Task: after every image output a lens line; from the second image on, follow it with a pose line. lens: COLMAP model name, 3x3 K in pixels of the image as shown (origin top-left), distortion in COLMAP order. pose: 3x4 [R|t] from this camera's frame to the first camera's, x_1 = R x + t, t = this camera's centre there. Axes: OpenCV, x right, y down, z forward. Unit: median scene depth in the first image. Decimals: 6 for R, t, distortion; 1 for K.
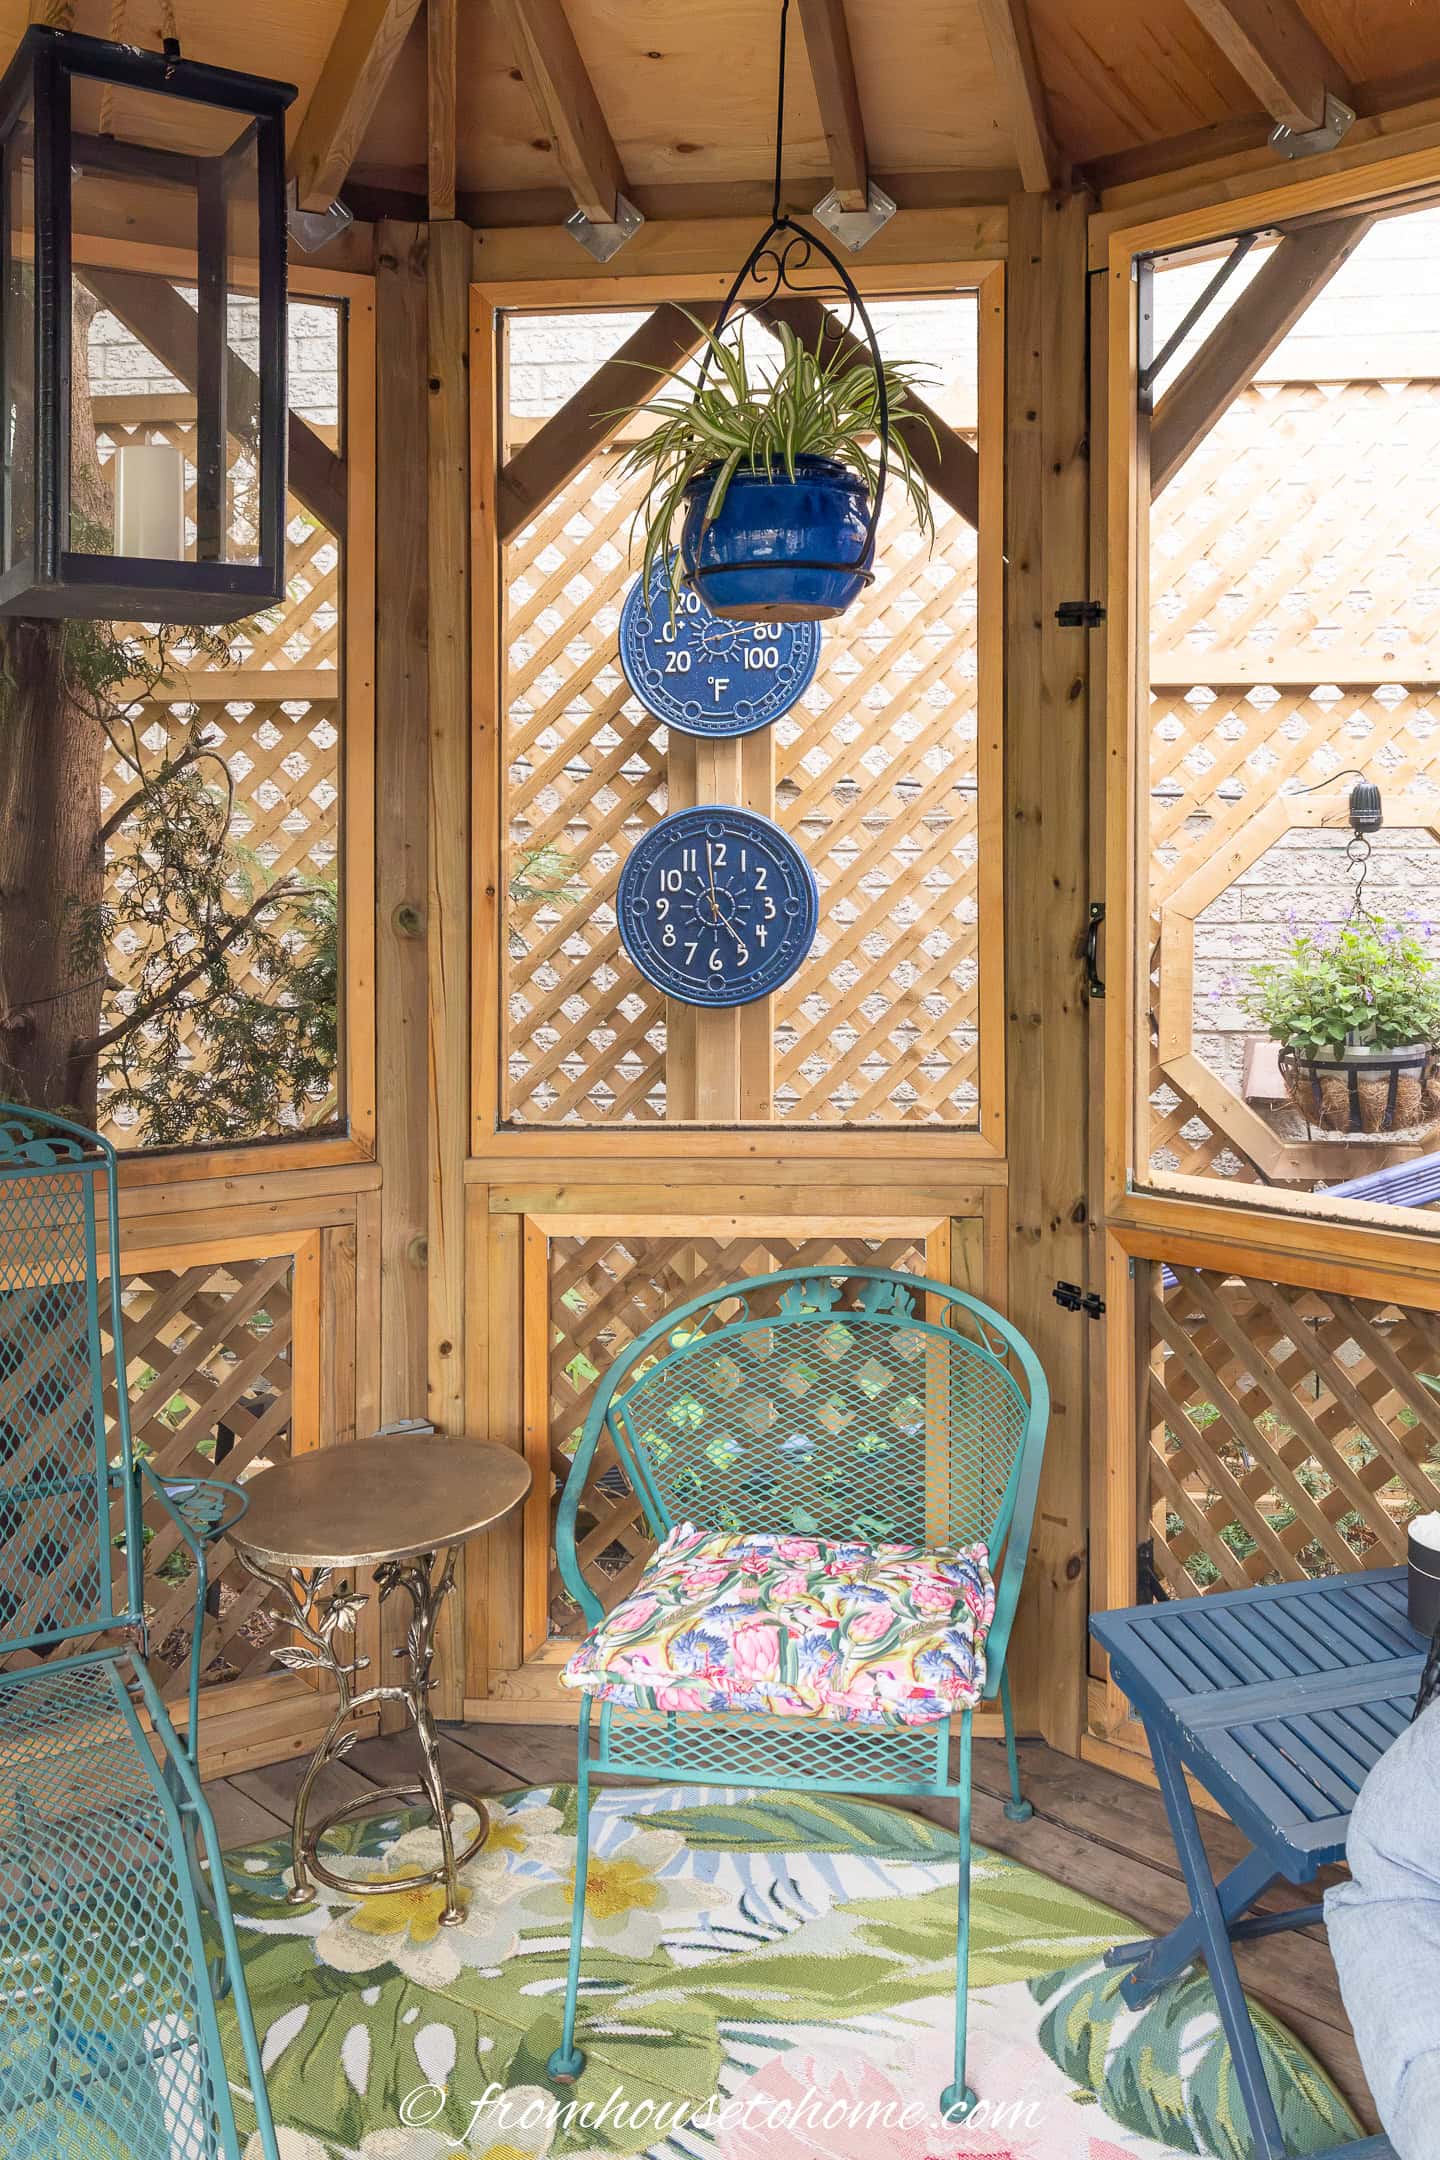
lens RADIAL K [[1774.6, 0, 934.1], [0, 1774.6, 821.1], [0, 0, 1]] dist [0.002165, -0.002775]
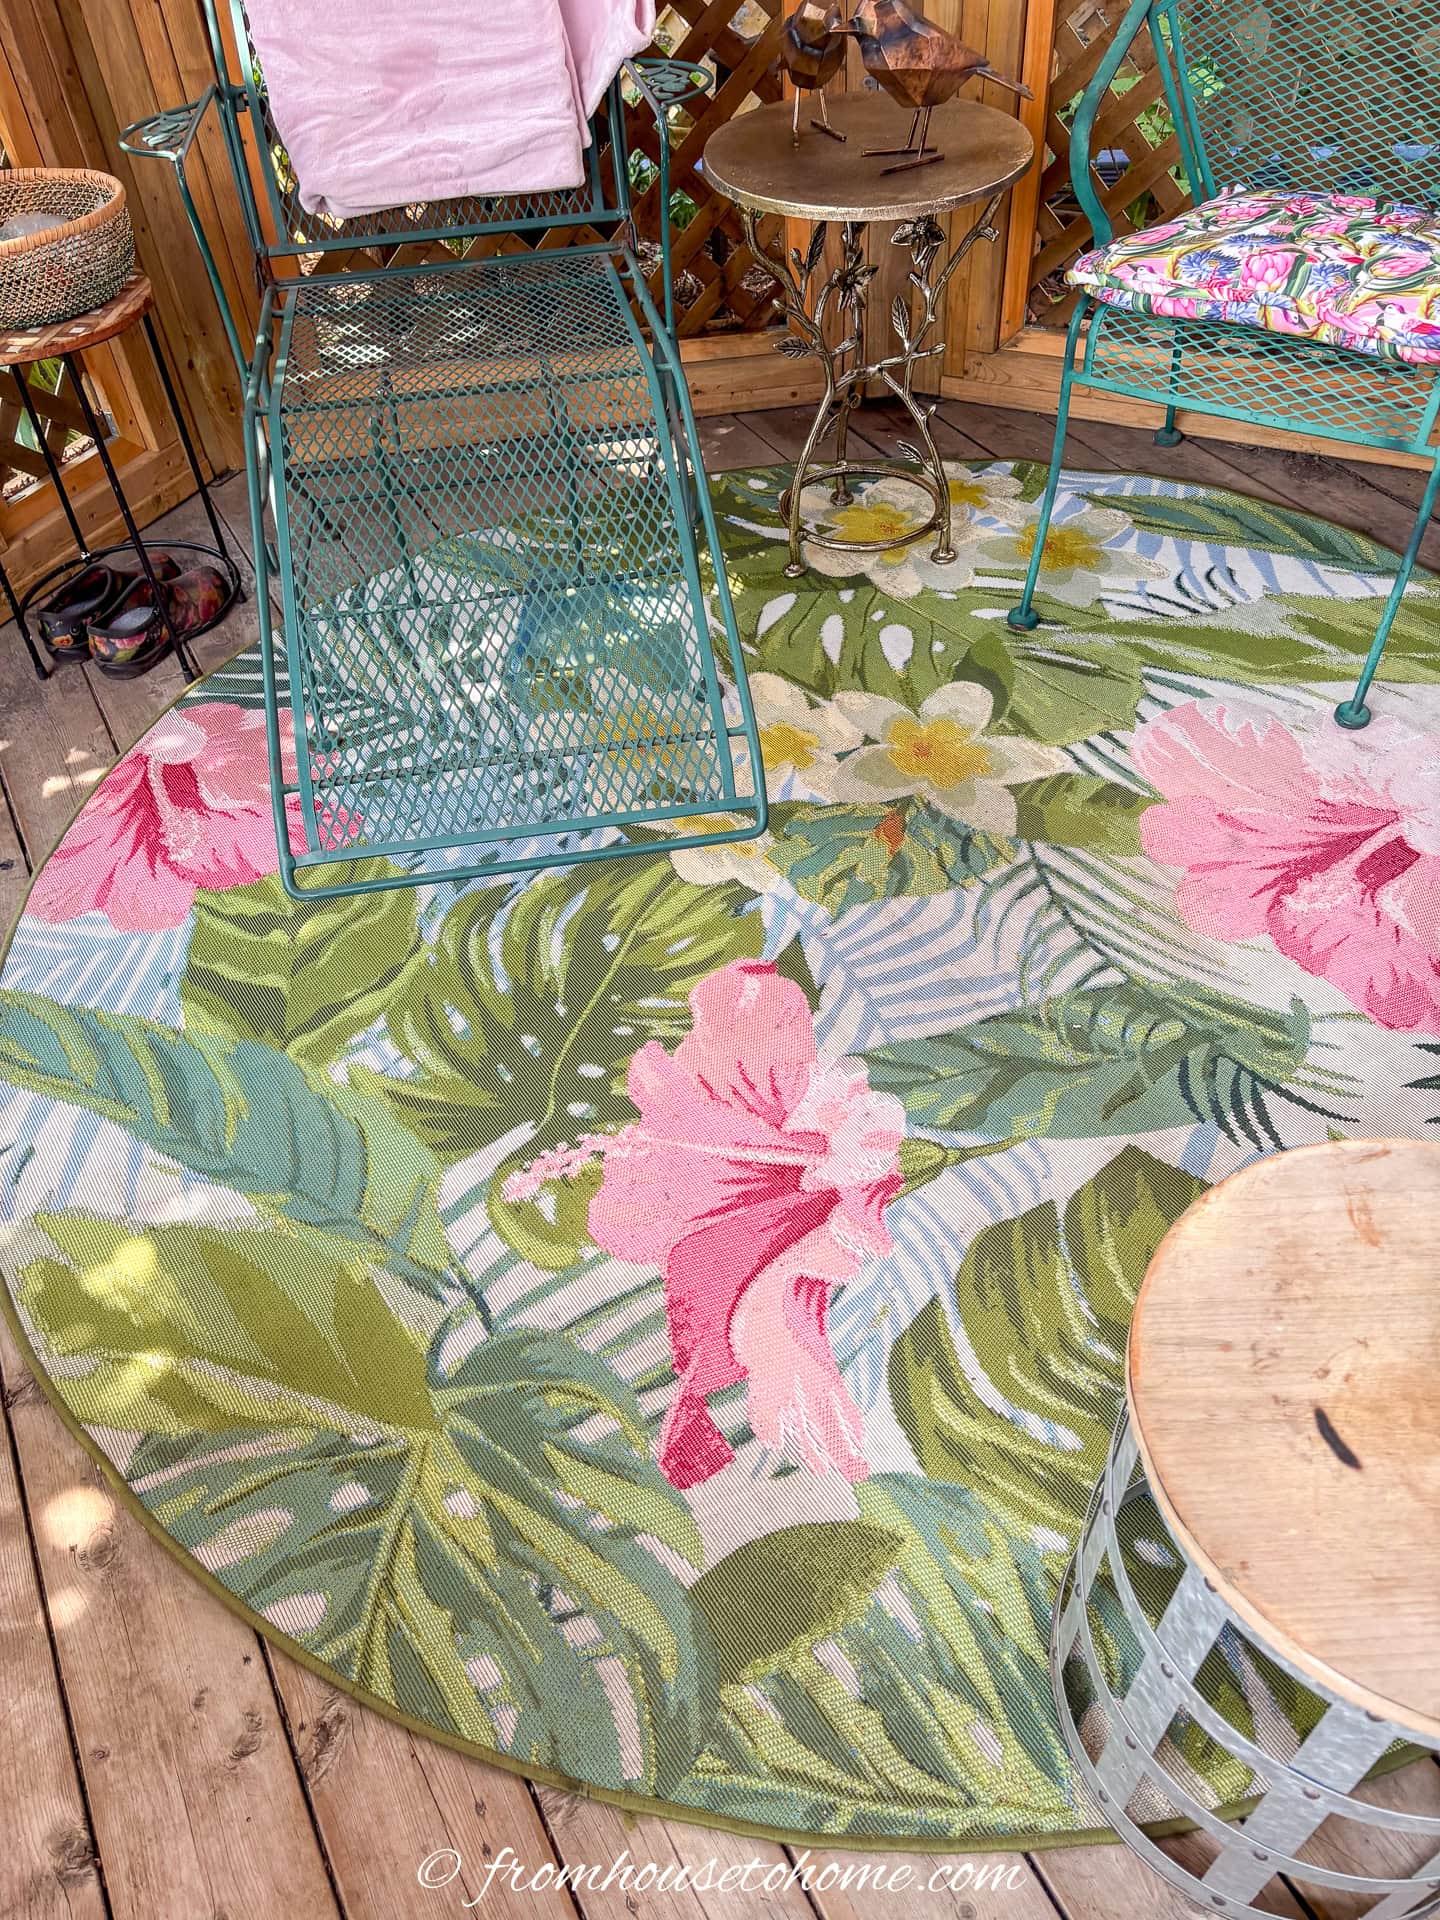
lens RADIAL K [[1439.1, 0, 781.7], [0, 1439.1, 1004.2], [0, 0, 1]] dist [0.047562, -0.041674]
pose [[0.931935, 0.240263, -0.271609, -0.030762], [0.028093, 0.698919, 0.714649, 0.149656], [0.361536, -0.673637, 0.644597, 0.169820]]
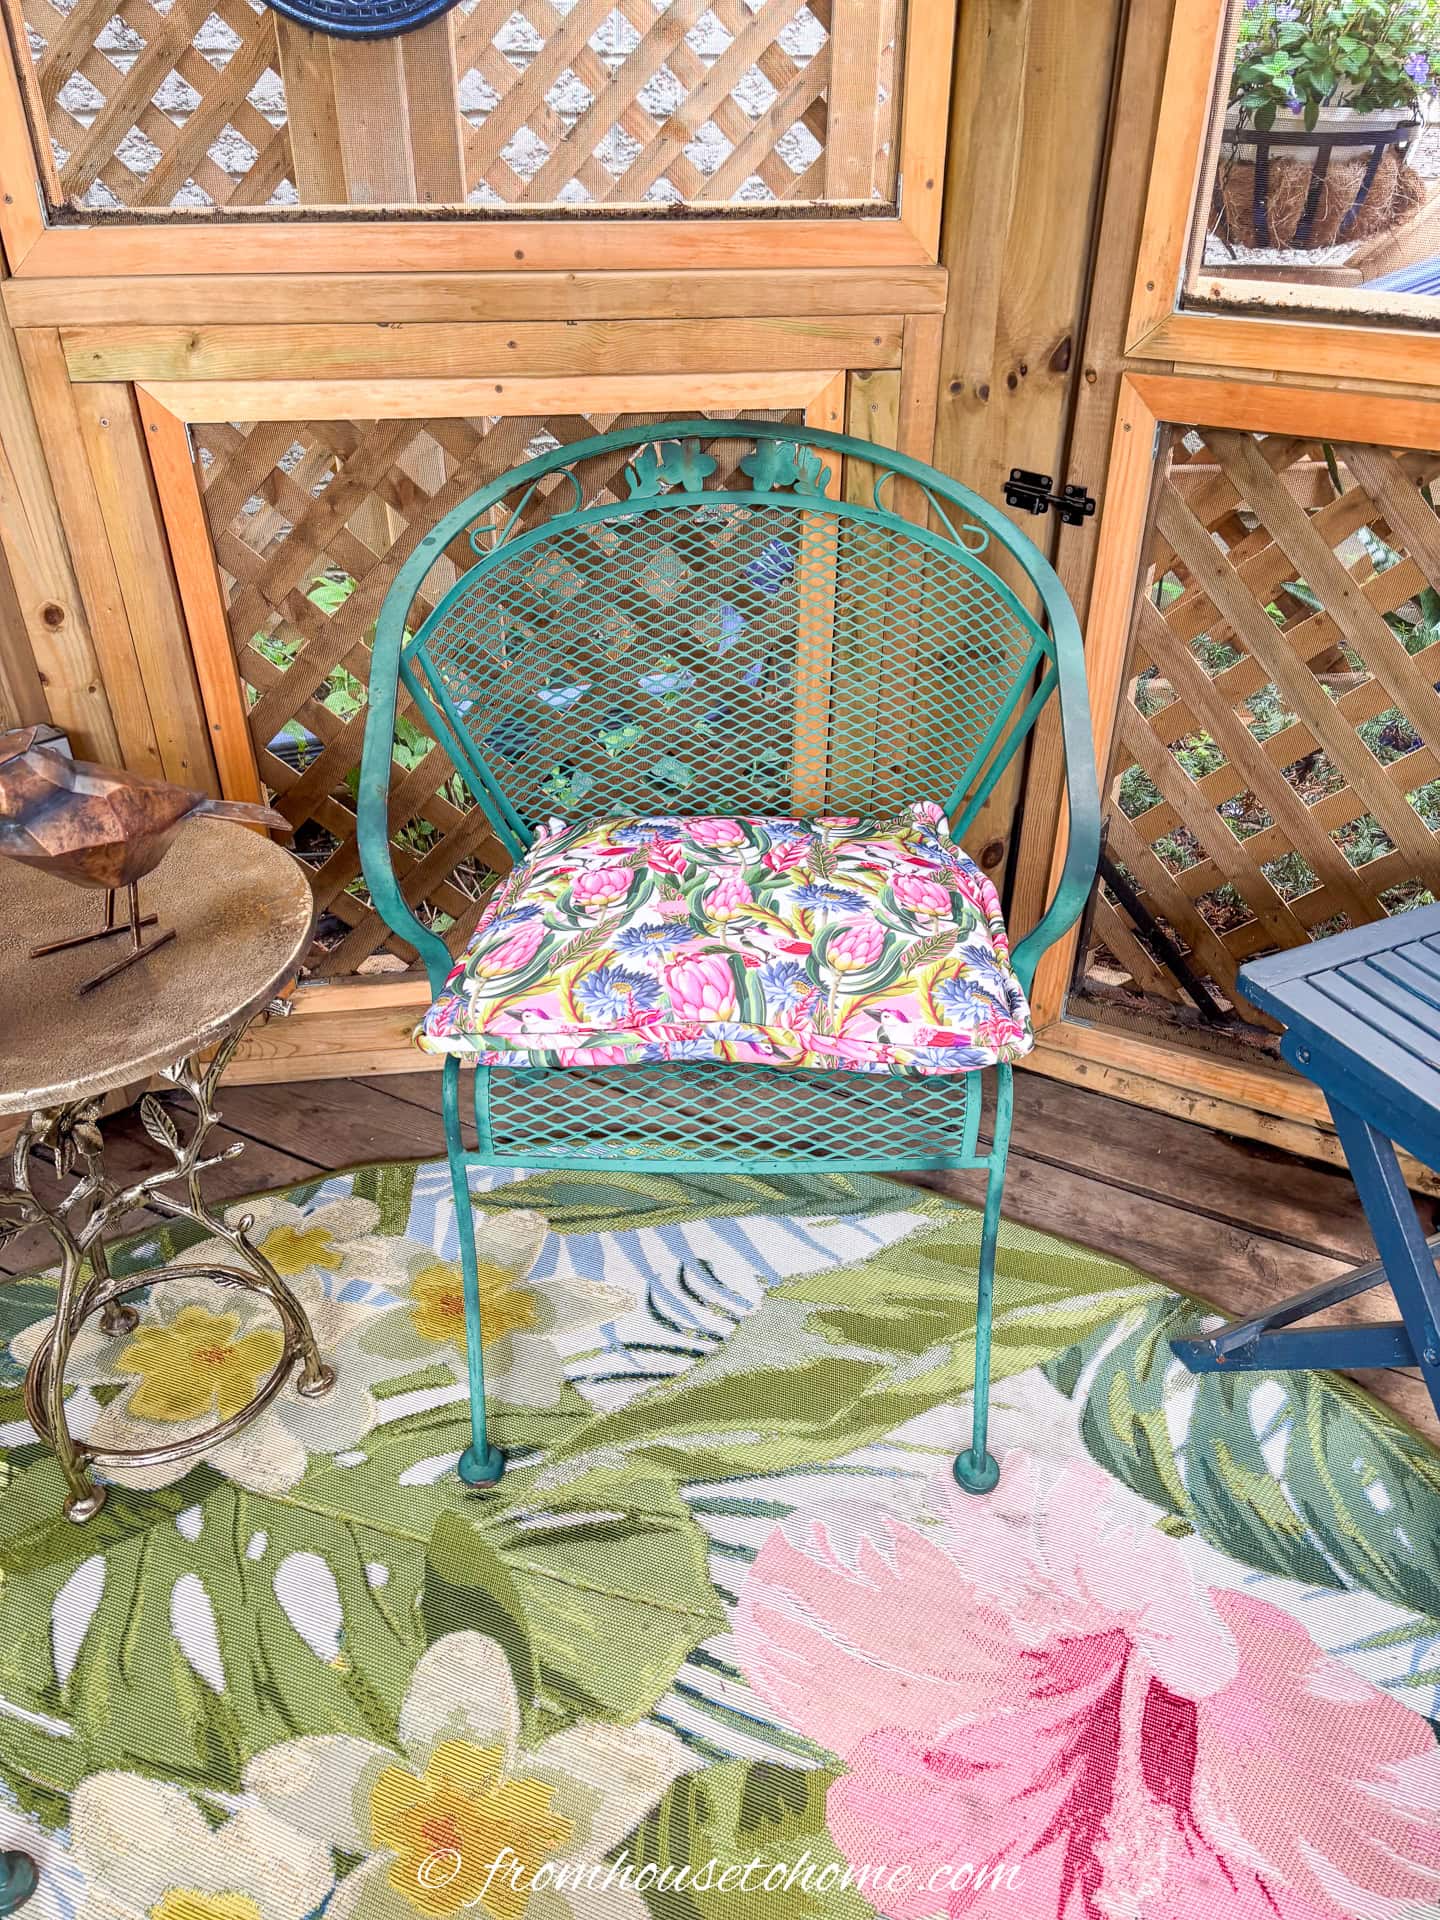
lens RADIAL K [[1370.0, 0, 717.0], [0, 1370.0, 994.4], [0, 0, 1]] dist [0.050335, -0.052301]
pose [[0.980393, -0.100584, 0.169448, -0.159256], [-0.012833, 0.825495, 0.564264, 0.145072], [-0.196635, -0.555375, 0.808019, 0.547616]]
